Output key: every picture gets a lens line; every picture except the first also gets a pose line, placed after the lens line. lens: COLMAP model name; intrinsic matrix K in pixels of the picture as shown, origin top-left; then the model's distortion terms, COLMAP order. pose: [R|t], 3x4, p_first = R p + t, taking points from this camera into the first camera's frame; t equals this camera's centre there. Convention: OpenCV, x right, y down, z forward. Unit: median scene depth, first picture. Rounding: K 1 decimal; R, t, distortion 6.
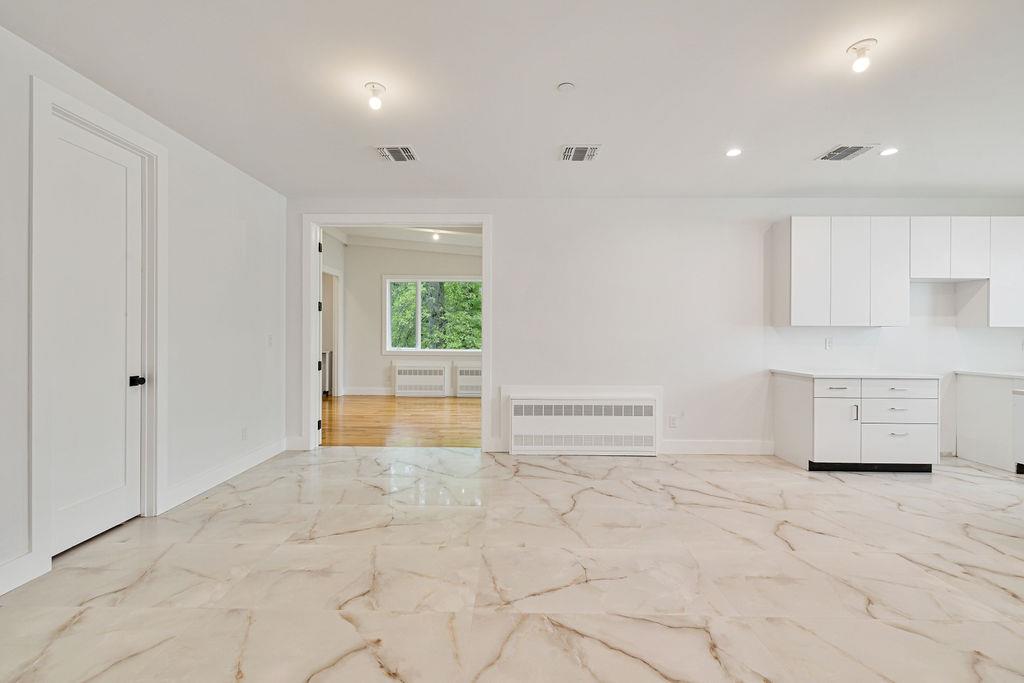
lens RADIAL K [[433.0, 0, 509.5], [0, 433.0, 332.2], [0, 0, 1]] dist [-0.000079, -0.000751]
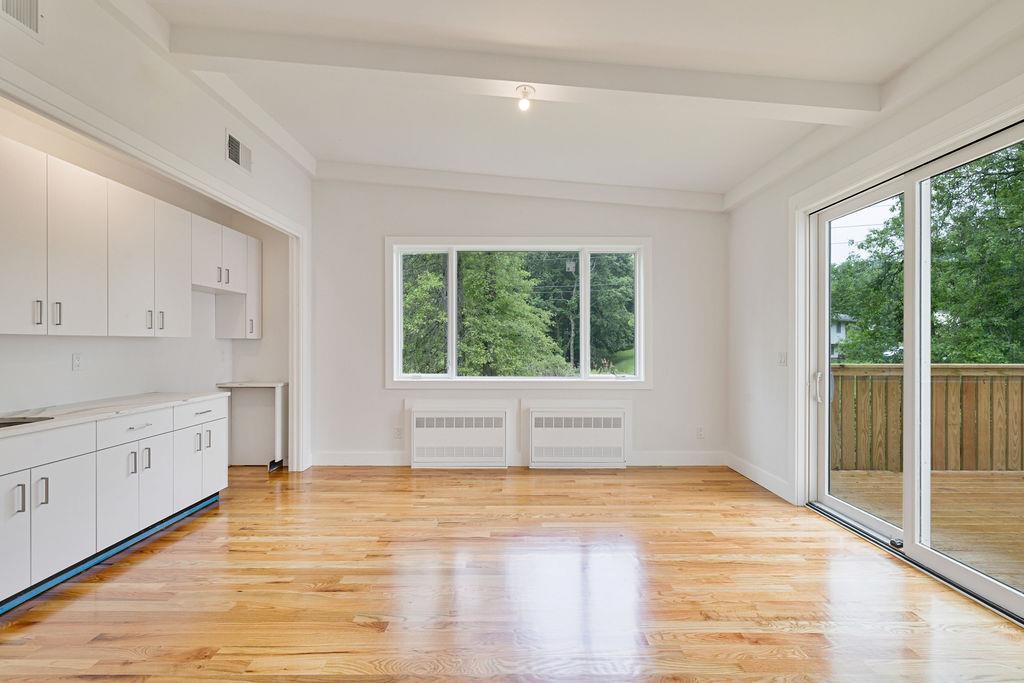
lens RADIAL K [[433.0, 0, 514.4], [0, 433.0, 343.8], [0, 0, 1]] dist [-0.000079, -0.000751]
pose [[0.999914, -0.004836, 0.012182, -0.144765], [0.004770, 0.999974, 0.005453, -0.003964], [-0.012208, -0.005394, 0.999911, 0.476003]]
